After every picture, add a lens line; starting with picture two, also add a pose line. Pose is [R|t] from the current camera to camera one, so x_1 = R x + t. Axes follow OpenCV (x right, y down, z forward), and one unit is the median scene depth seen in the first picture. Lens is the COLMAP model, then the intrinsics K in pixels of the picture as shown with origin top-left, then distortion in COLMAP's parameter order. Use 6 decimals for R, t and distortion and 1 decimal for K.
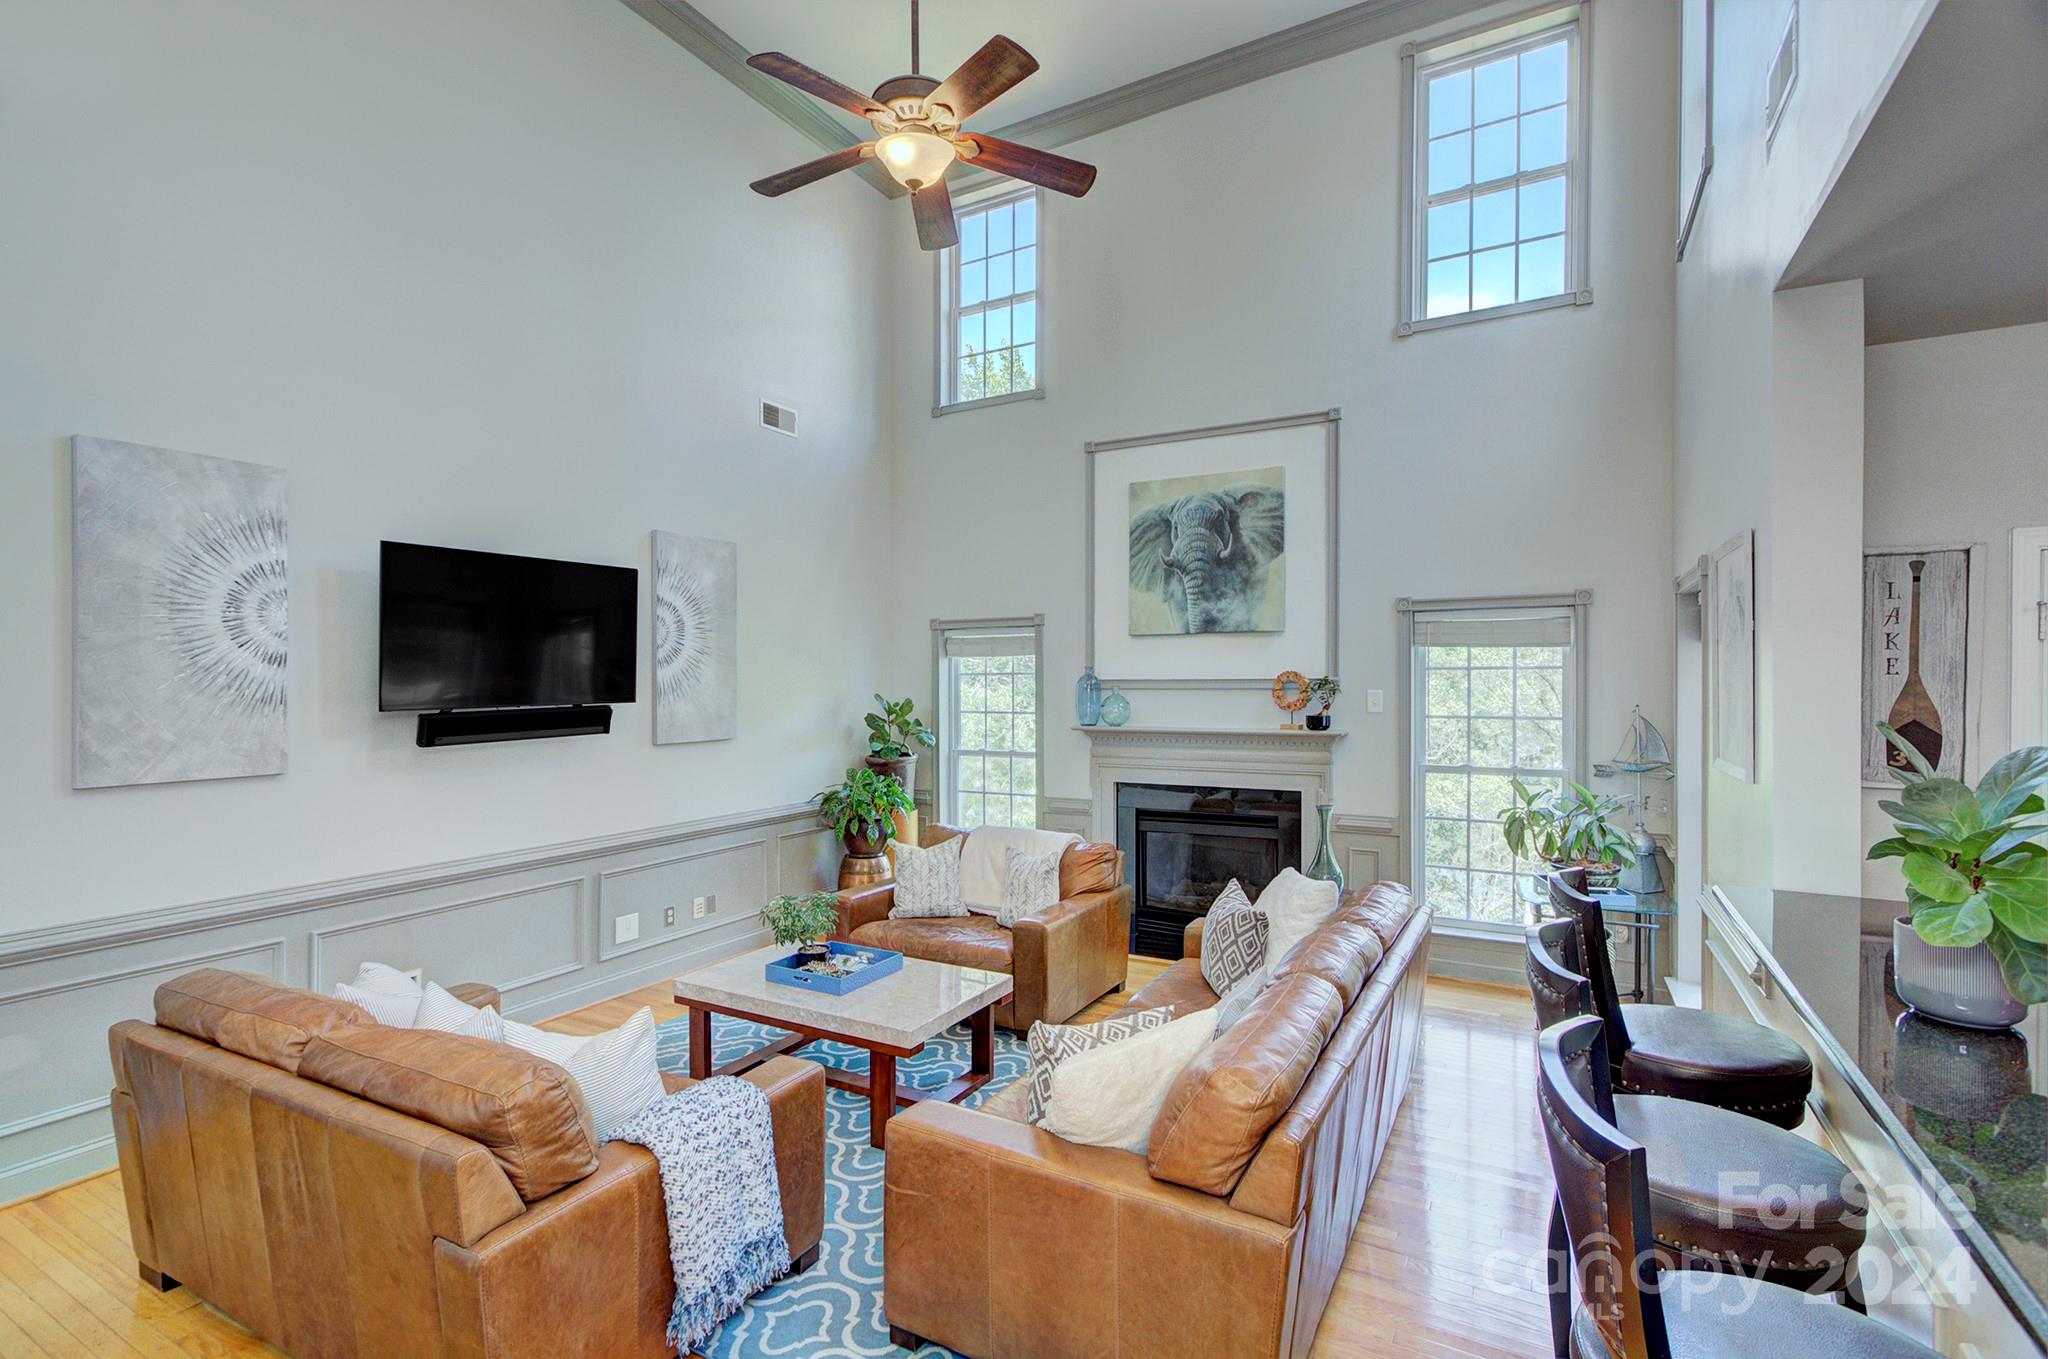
lens RADIAL K [[941.1, 0, 1005.6], [0, 941.1, 688.8], [0, 0, 1]] dist [0.002797, 0.003900]
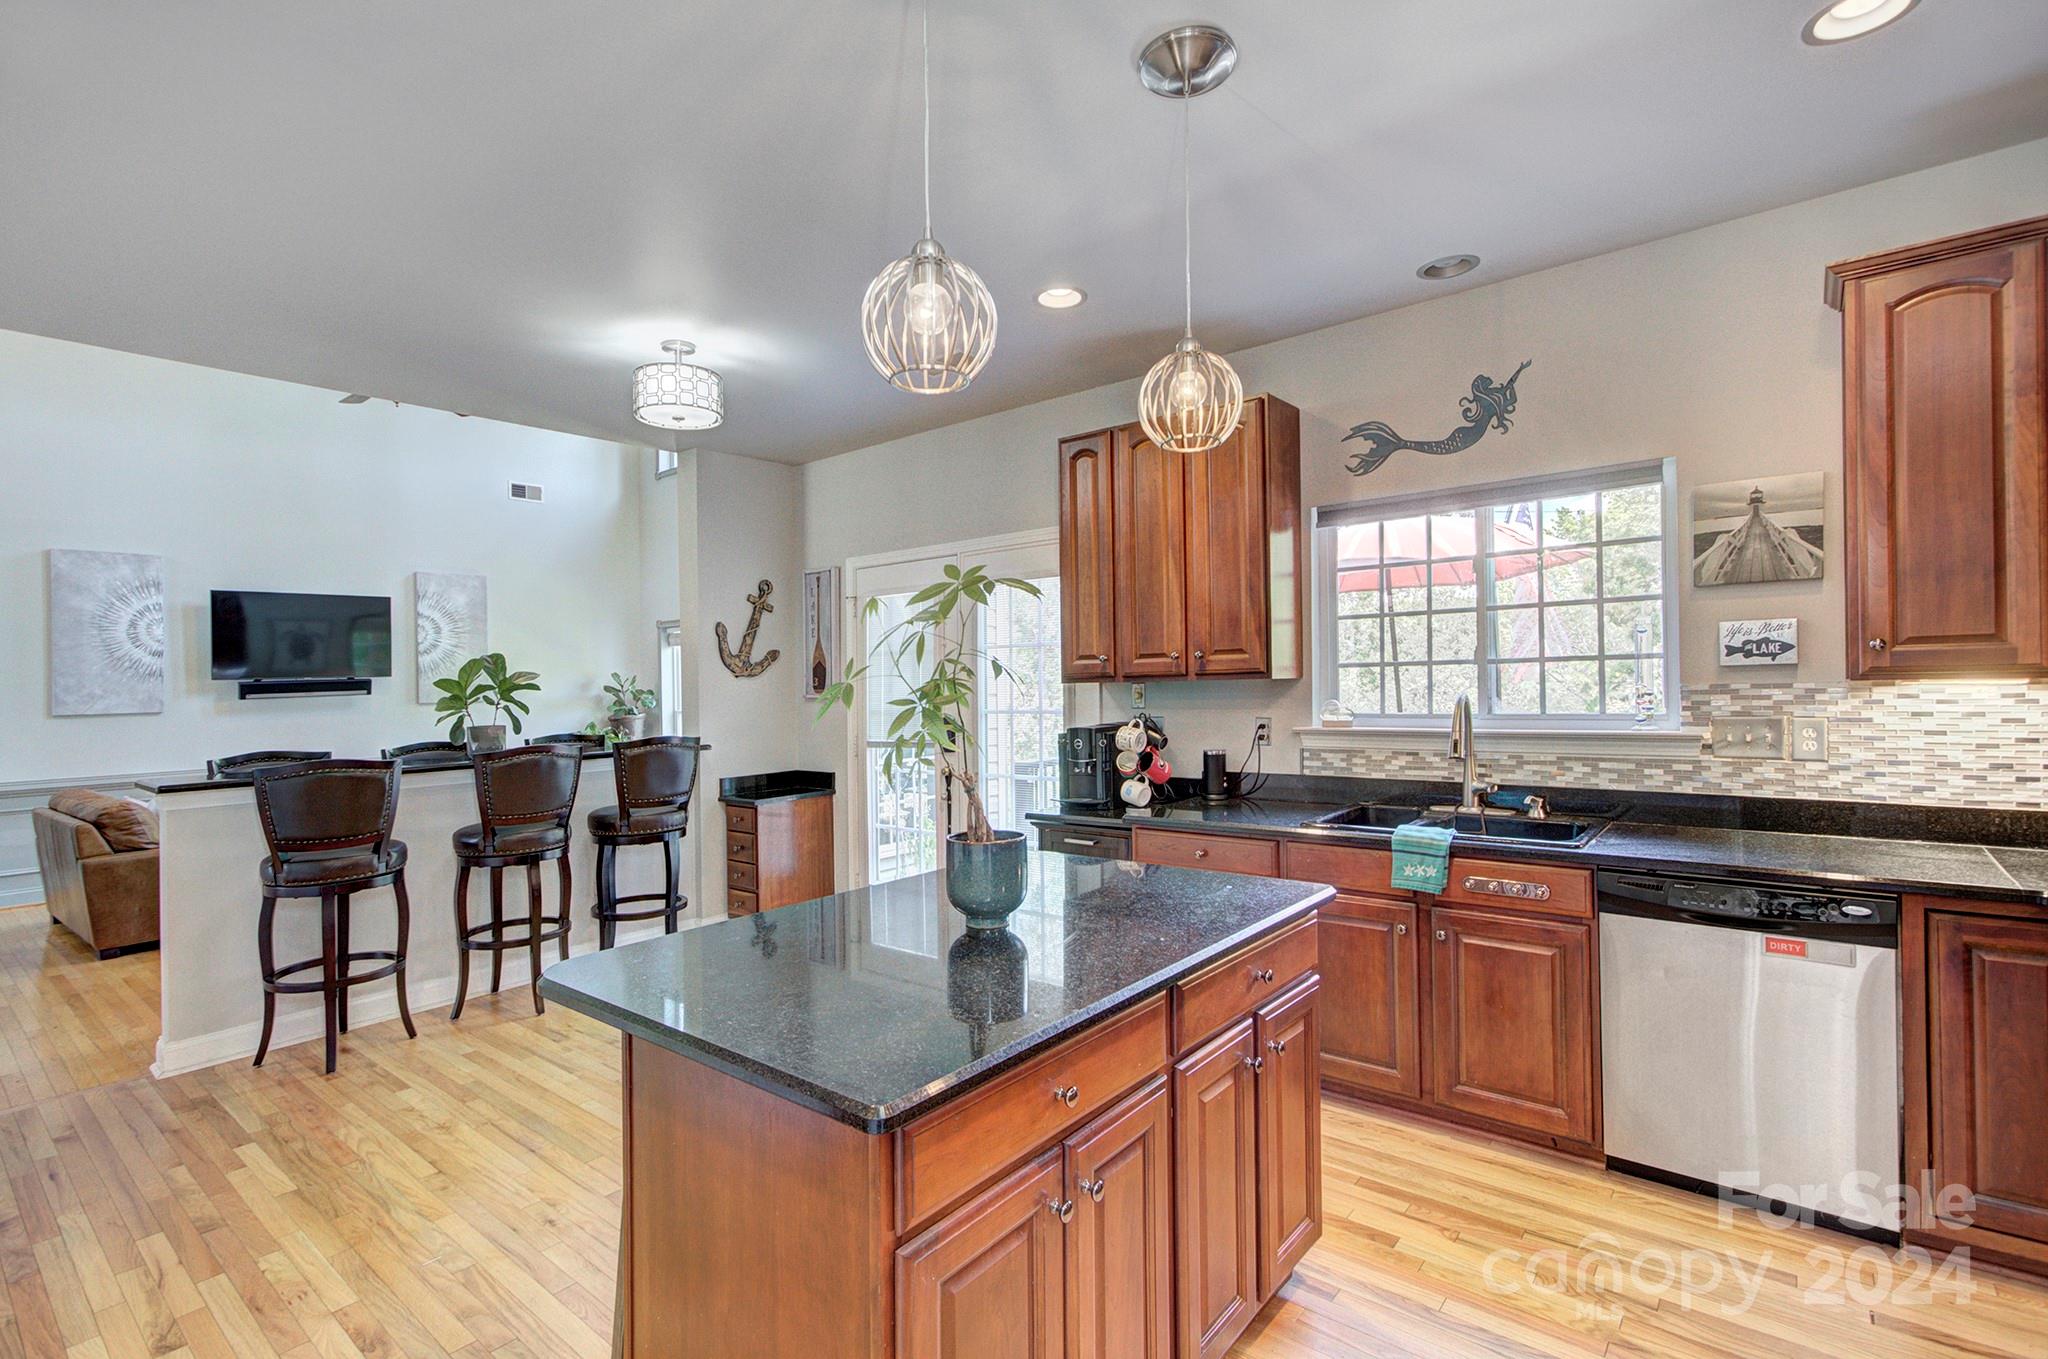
lens RADIAL K [[941.1, 0, 988.0], [0, 941.1, 683.8], [0, 0, 1]] dist [0.002797, 0.003900]
pose [[0.984189, -0.020967, -0.175874, 0.889049], [0.020764, 0.999780, -0.002990, 0.051329], [0.175898, -0.000709, 0.984408, -0.438997]]
